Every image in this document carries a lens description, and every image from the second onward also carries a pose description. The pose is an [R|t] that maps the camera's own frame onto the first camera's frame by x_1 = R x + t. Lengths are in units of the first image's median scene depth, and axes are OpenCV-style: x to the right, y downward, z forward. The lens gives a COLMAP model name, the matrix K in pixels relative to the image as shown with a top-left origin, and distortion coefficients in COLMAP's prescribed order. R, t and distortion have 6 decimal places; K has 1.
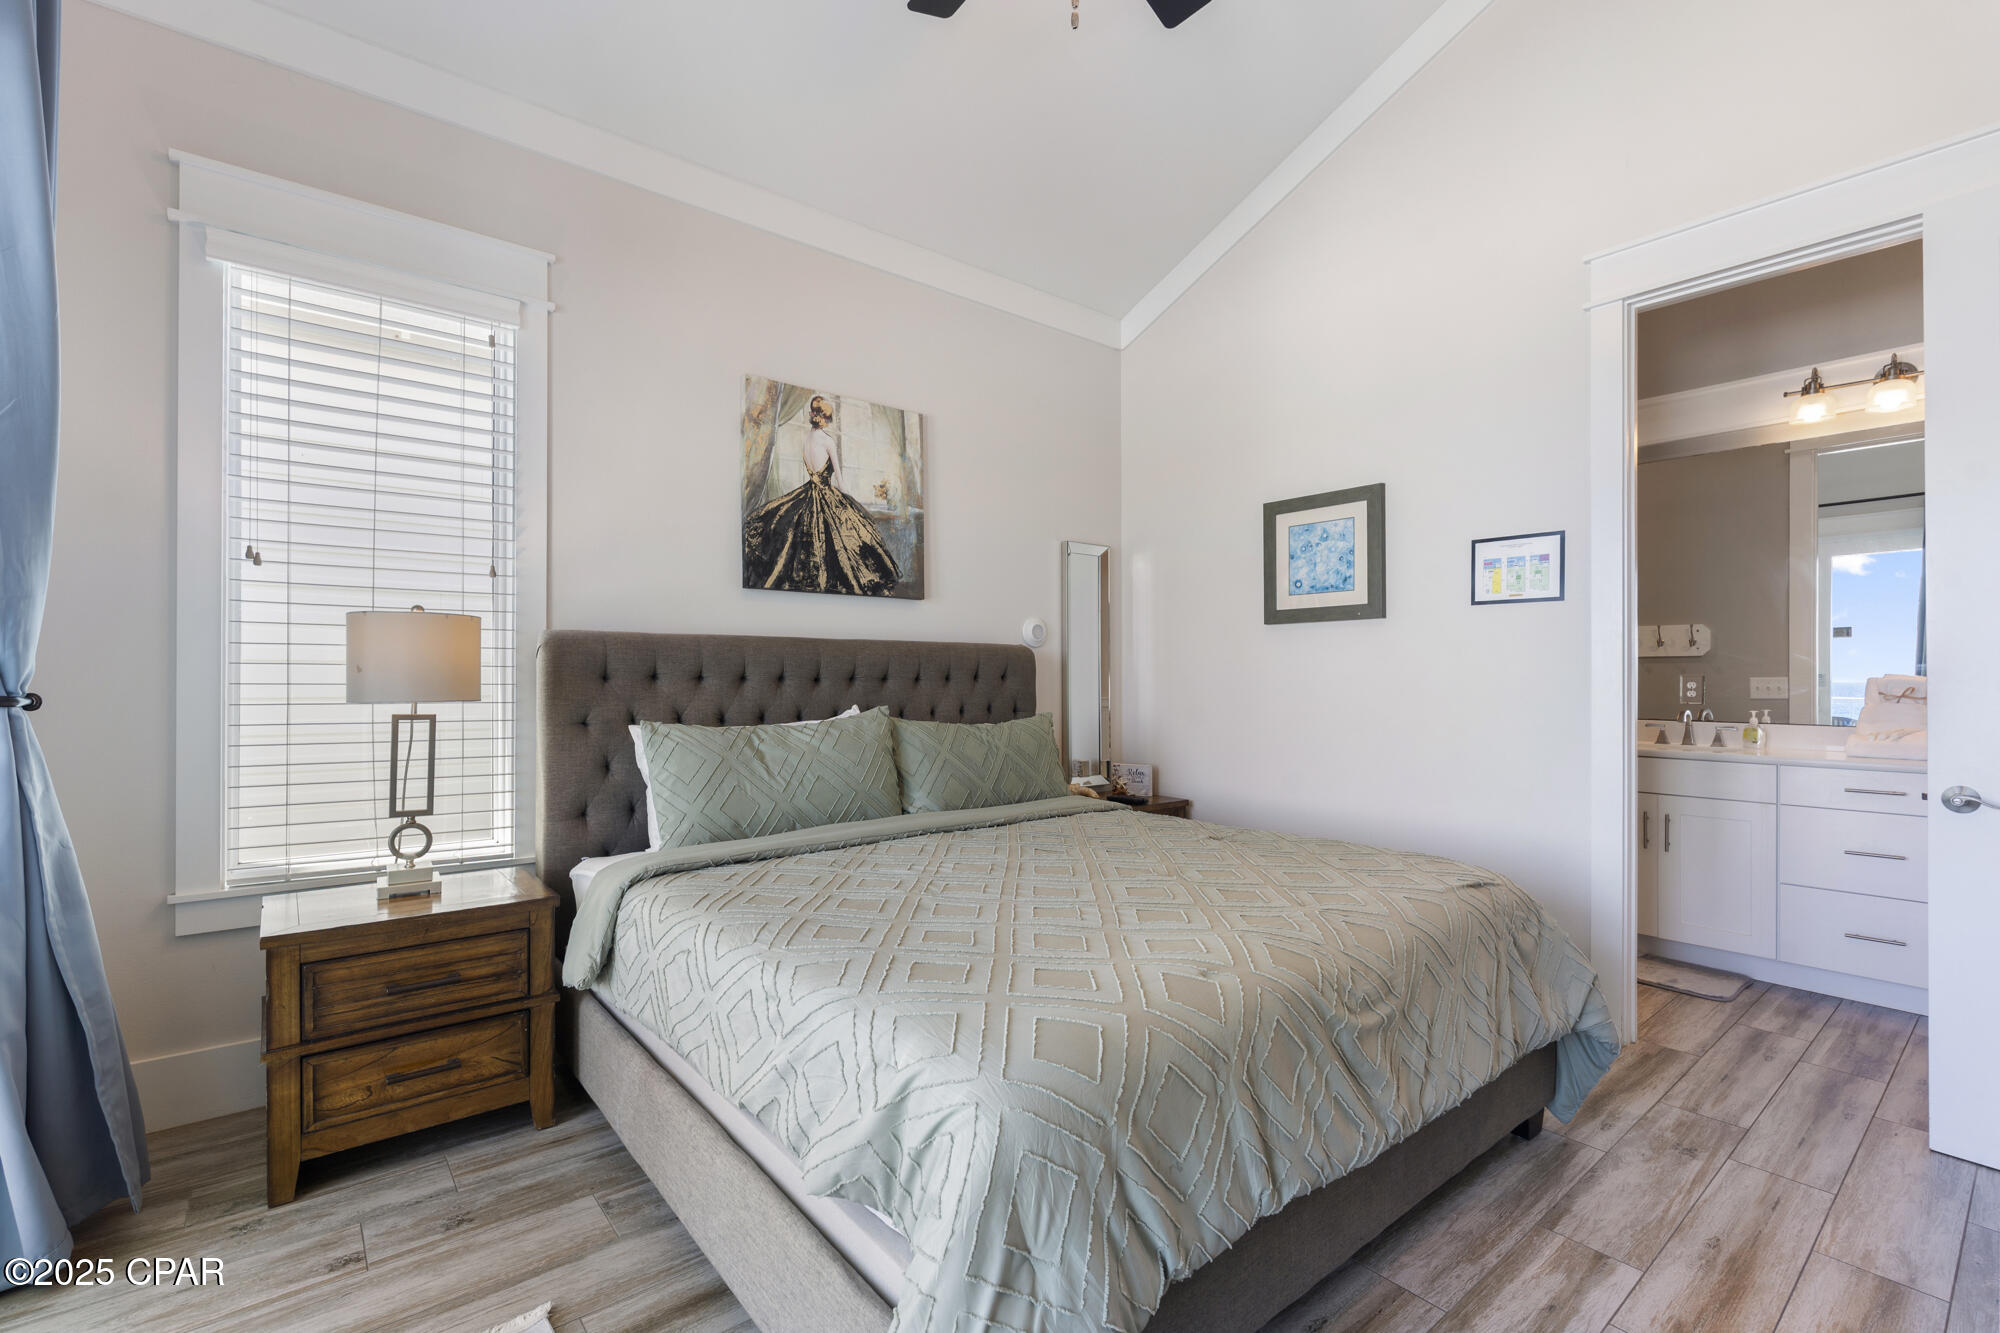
lens RADIAL K [[891.2, 0, 997.9], [0, 891.2, 673.5], [0, 0, 1]] dist [-0.001547, 0.001650]
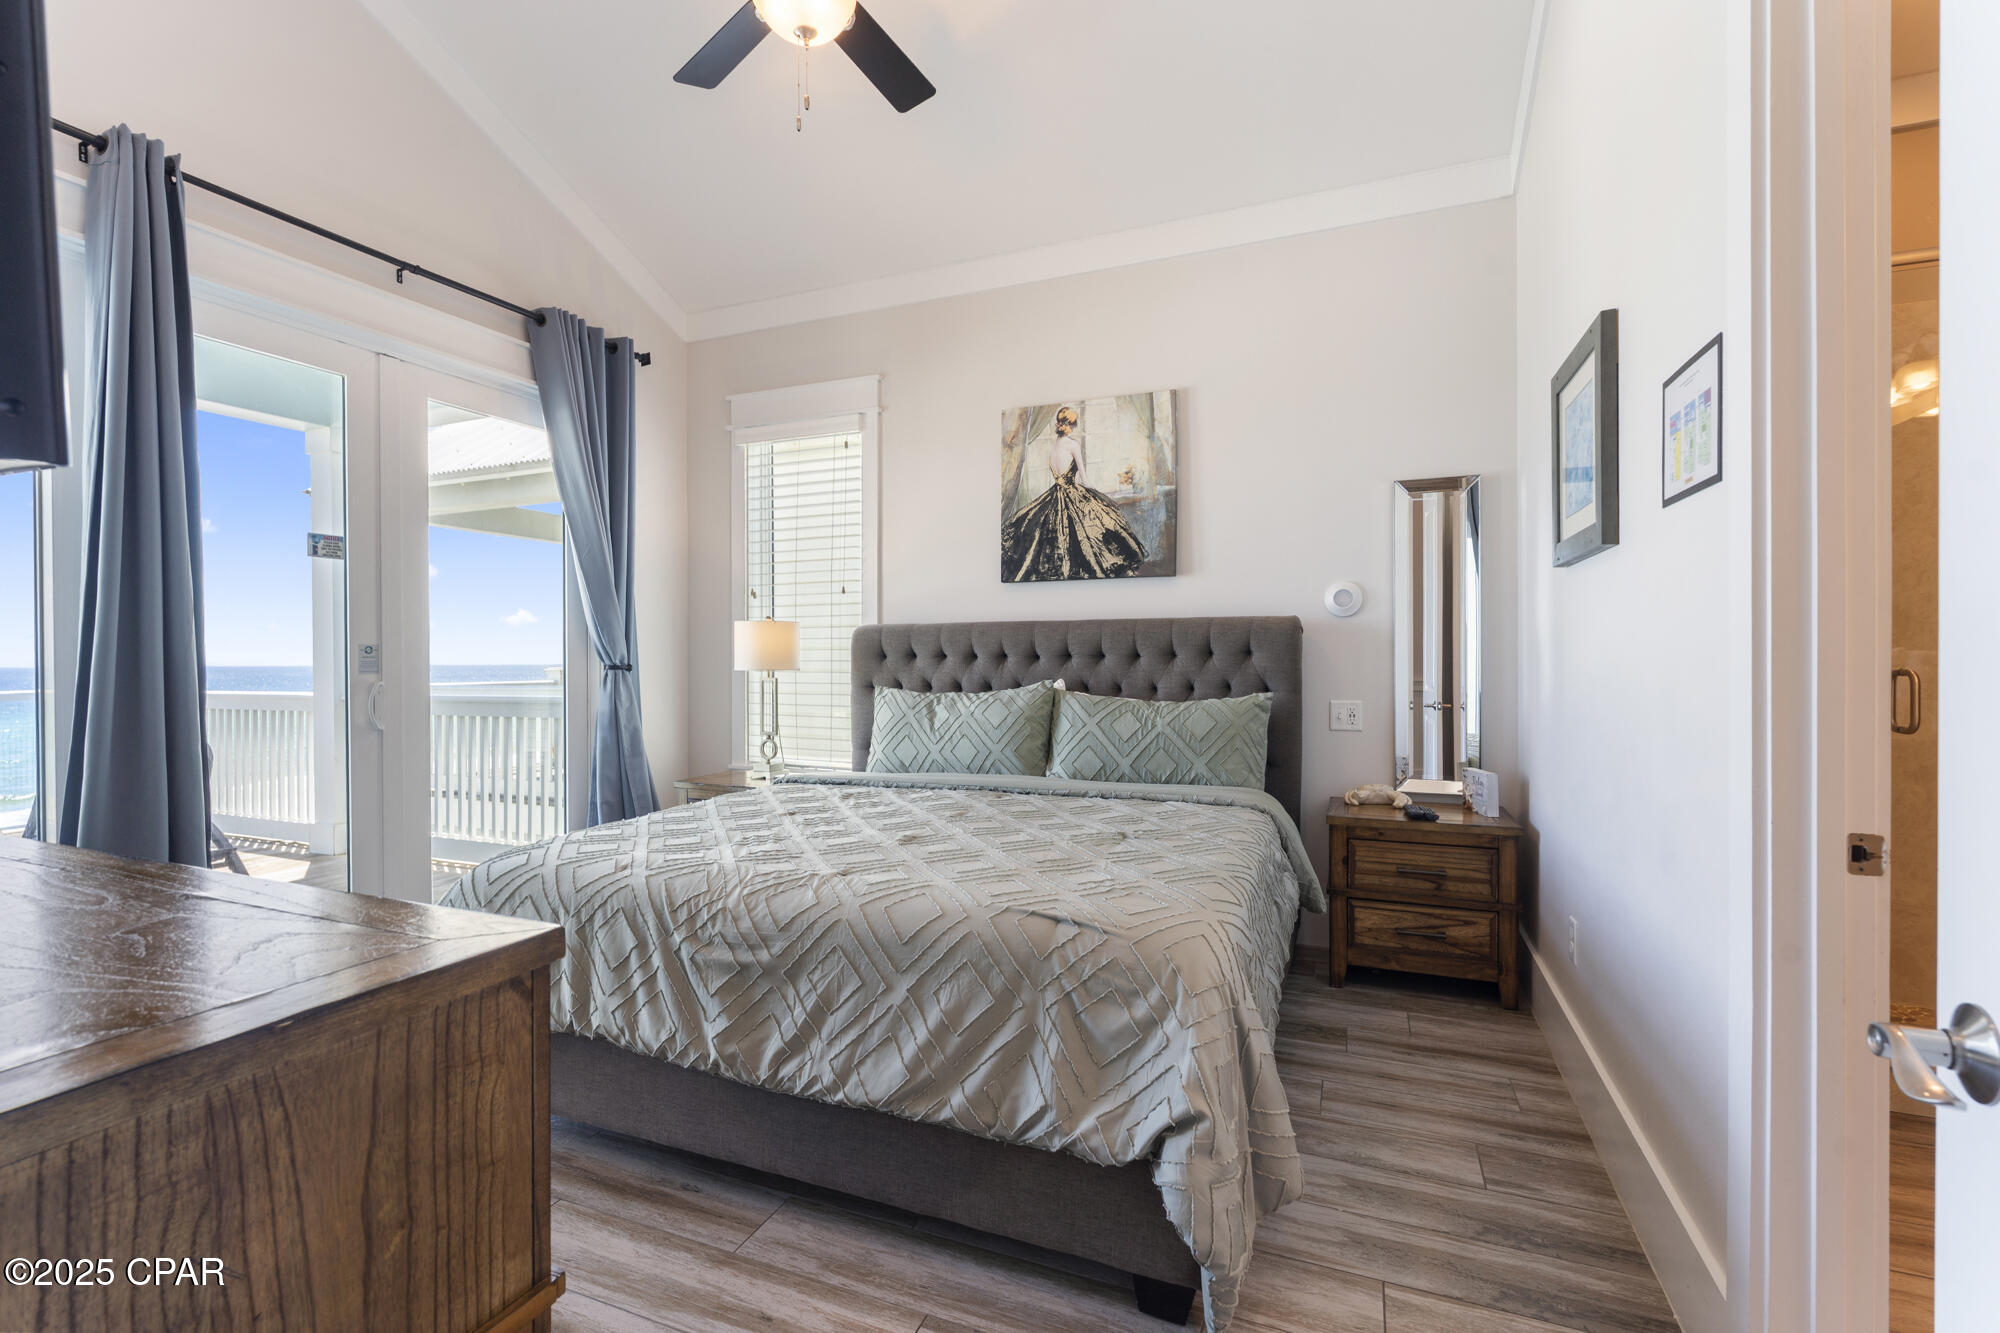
lens RADIAL K [[891.2, 0, 994.1], [0, 891.2, 666.4], [0, 0, 1]] dist [-0.001547, 0.001650]
pose [[0.474595, 0.003561, -0.880197, 0.762055], [0.009992, 0.999906, 0.009434, 0.007924], [0.880148, -0.013272, 0.474515, 0.378125]]
